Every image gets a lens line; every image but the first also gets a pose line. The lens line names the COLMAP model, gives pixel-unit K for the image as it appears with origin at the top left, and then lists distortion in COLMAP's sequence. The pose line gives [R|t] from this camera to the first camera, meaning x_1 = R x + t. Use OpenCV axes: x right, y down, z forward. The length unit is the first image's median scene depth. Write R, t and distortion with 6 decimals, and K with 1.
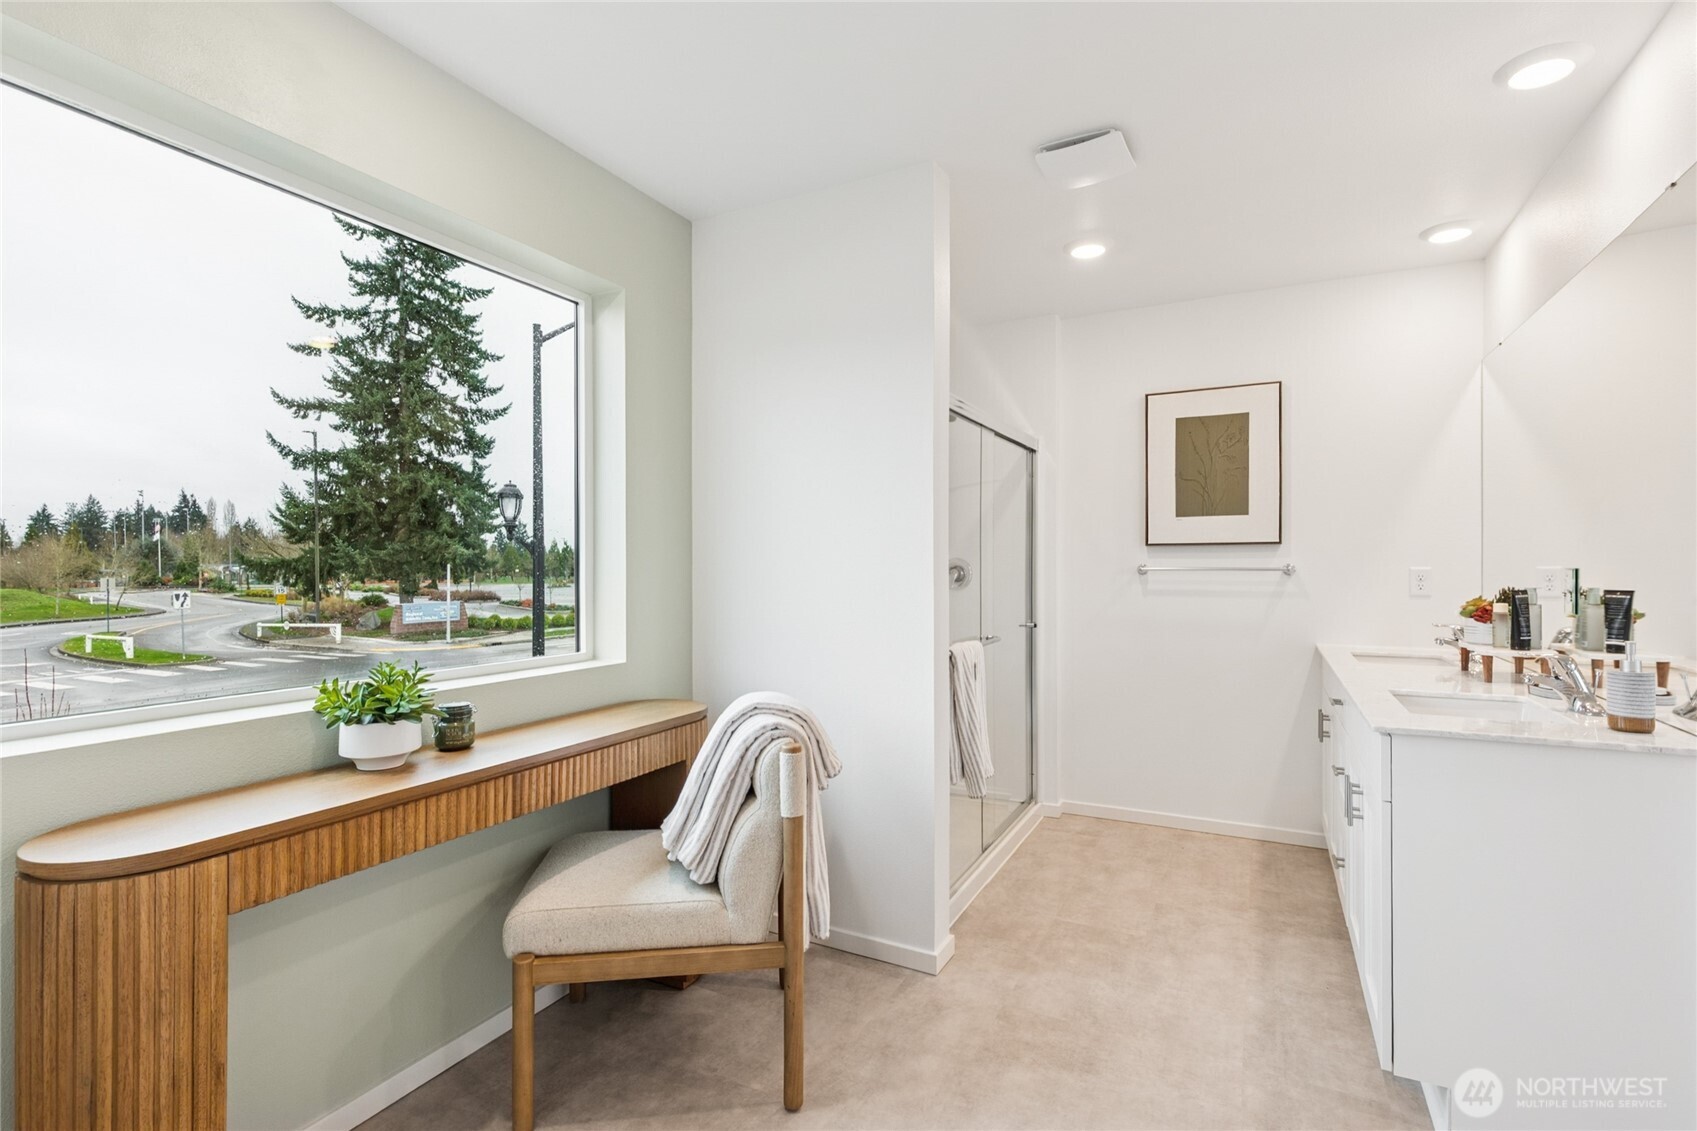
lens RADIAL K [[776.7, 0, 860.7], [0, 776.7, 559.1], [0, 0, 1]] dist [0.000106, 0.000701]
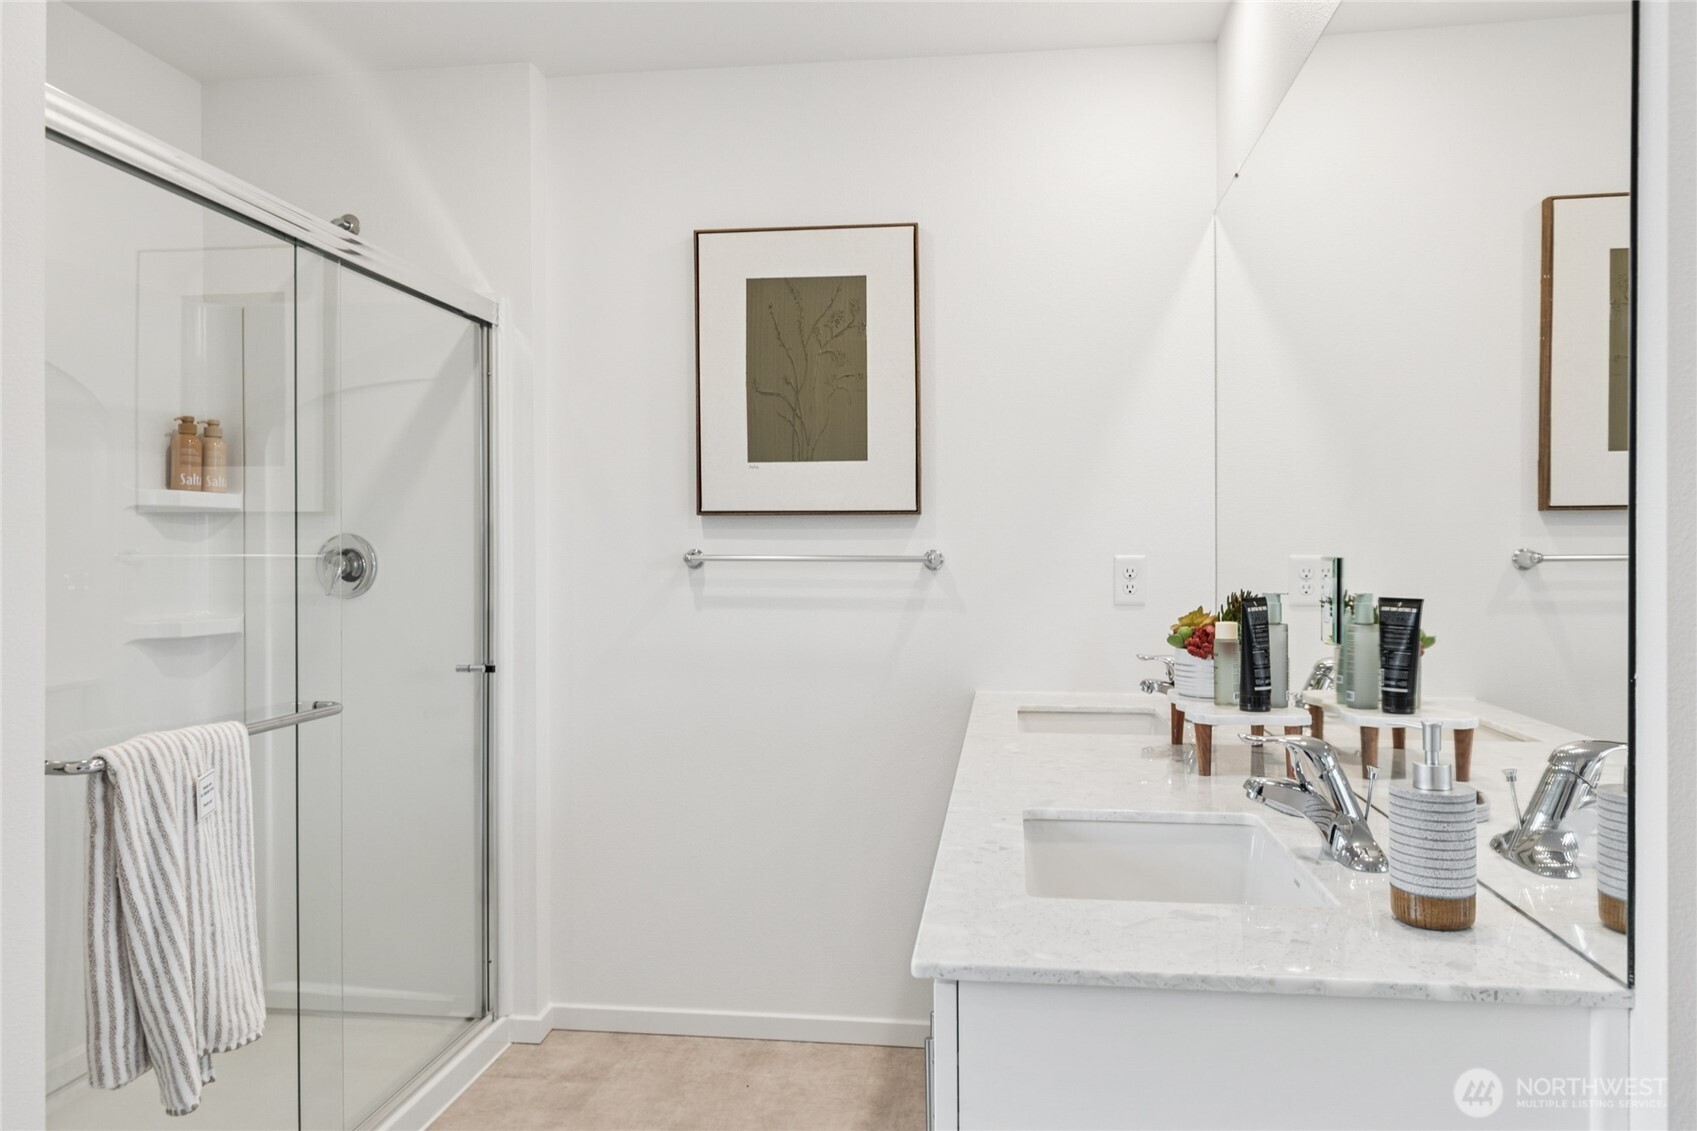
lens RADIAL K [[1170.5, 0, 851.1], [0, 1170.5, 527.2], [0, 0, 1]] dist [0.019001, -0.003270]
pose [[0.940586, 0.010068, 0.339407, 0.279804], [-0.005455, 0.999879, -0.014544, 0.003652], [-0.339512, 0.011828, 0.940527, 0.298625]]
